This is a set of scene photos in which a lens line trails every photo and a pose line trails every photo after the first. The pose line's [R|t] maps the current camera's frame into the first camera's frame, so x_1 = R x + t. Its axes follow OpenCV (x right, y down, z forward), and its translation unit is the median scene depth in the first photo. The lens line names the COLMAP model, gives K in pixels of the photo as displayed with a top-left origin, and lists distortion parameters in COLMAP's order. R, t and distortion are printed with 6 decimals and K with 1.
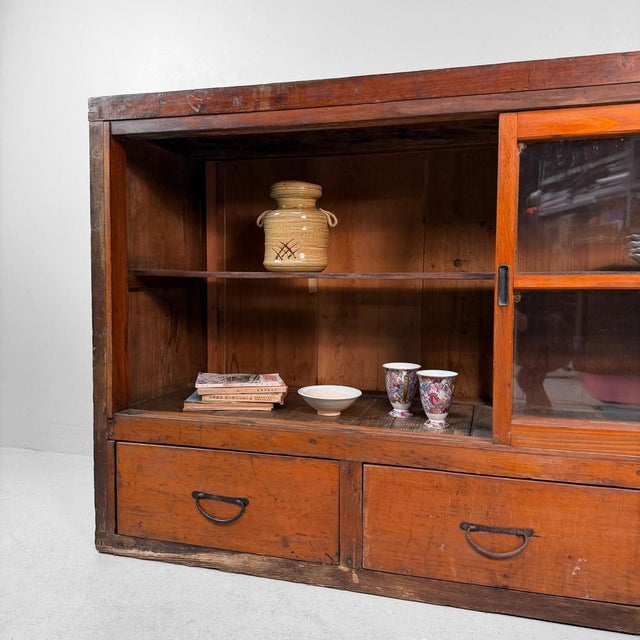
lens RADIAL K [[590.6, 0, 320.0], [0, 590.6, 320.0], [0, 0, 1]] dist [0.151314, -0.292770]
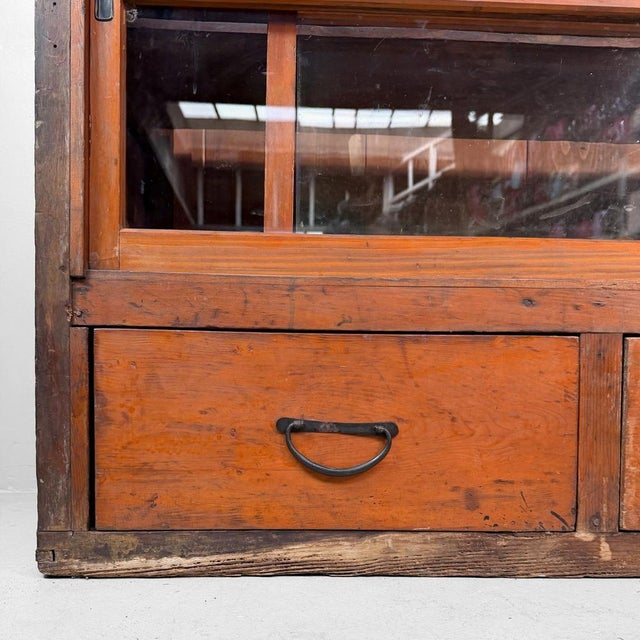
lens RADIAL K [[590.6, 0, 320.0], [0, 590.6, 320.0], [0, 0, 1]] dist [0.151314, -0.292770]
pose [[0.948688, -0.005264, 0.316171, -0.329061], [0.011126, 0.999798, -0.016736, 0.211641], [-0.316019, 0.019395, 0.948555, 0.521929]]
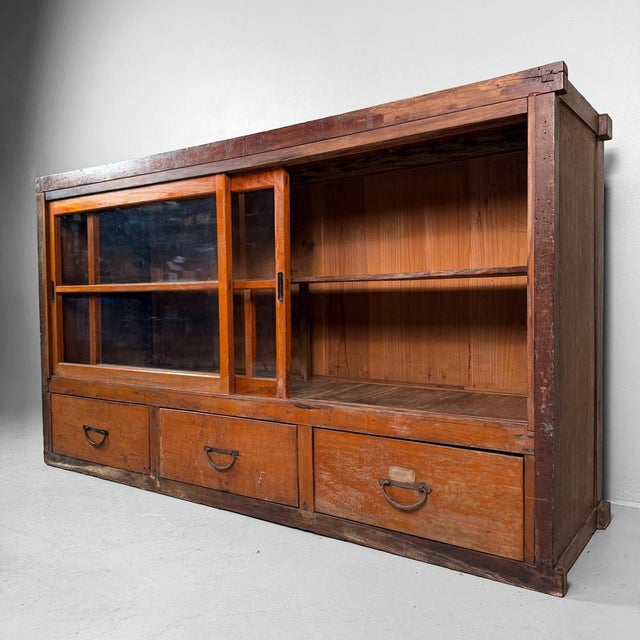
lens RADIAL K [[604.8, 0, 320.0], [0, 604.8, 320.0], [0, 0, 1]] dist [0.164346, -0.334119]
pose [[0.945538, -0.009244, -0.325380, 0.879875], [0.001944, 0.999739, -0.022753, 0.049875], [0.325505, 0.020881, 0.945310, -0.312005]]
